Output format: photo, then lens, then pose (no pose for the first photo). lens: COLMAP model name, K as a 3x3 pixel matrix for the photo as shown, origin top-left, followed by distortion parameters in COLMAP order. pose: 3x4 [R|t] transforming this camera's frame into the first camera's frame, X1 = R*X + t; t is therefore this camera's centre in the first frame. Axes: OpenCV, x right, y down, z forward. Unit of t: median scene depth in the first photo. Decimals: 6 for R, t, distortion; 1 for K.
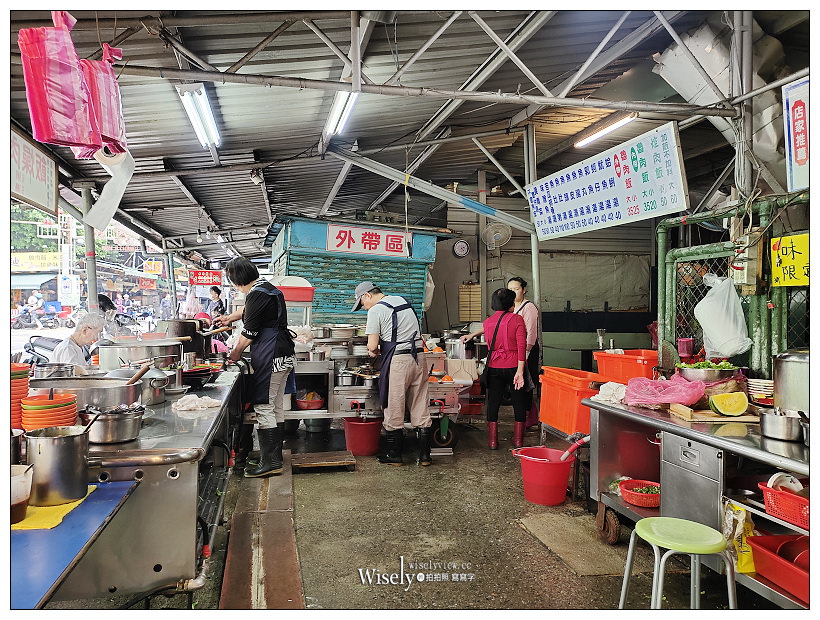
lens RADIAL K [[612.2, 0, 413.7], [0, 612.2, 307.3], [0, 0, 1]] dist [0.029657, -0.002152]
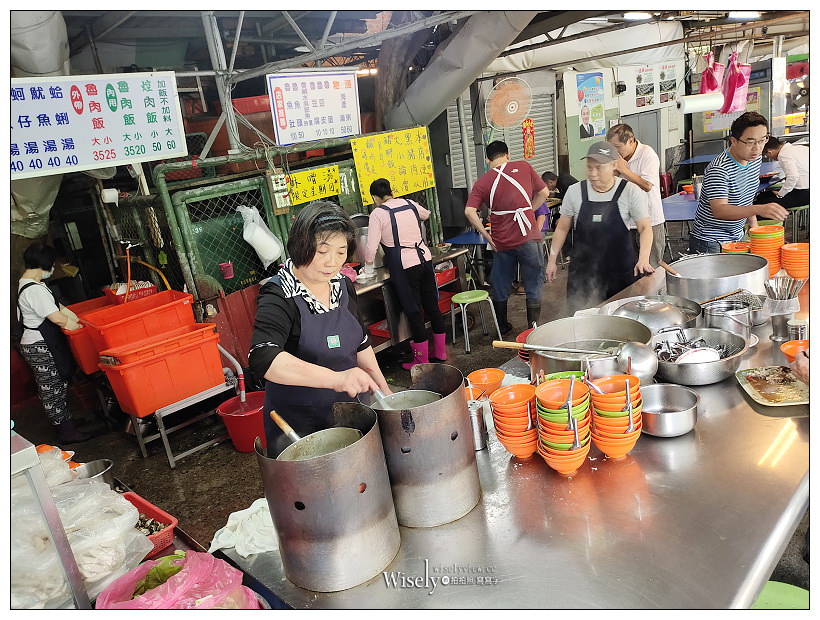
lens RADIAL K [[612.2, 0, 411.5], [0, 612.2, 306.8], [0, 0, 1]] dist [0.029657, -0.002152]
pose [[-0.515648, -0.171722, 0.839416, -0.762257], [0.150117, 0.946448, 0.285833, -0.156275], [-0.843547, 0.273400, -0.462256, 1.246040]]
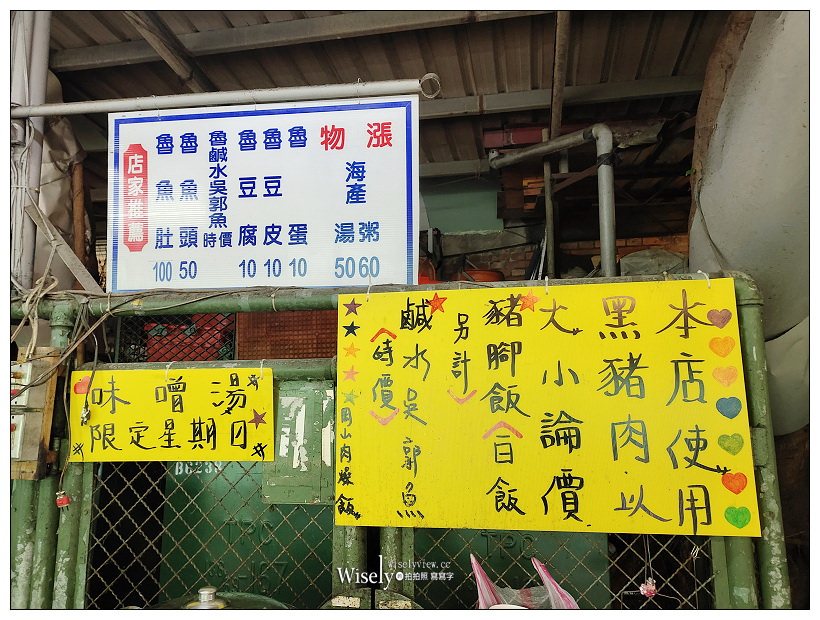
lens RADIAL K [[612.2, 0, 416.8], [0, 612.2, 303.3], [0, 0, 1]] dist [0.029657, -0.002152]
pose [[0.403247, 0.135445, 0.905012, 0.164916], [0.009871, 0.988284, -0.152306, -0.069040], [-0.915038, 0.070350, 0.397185, 0.412592]]
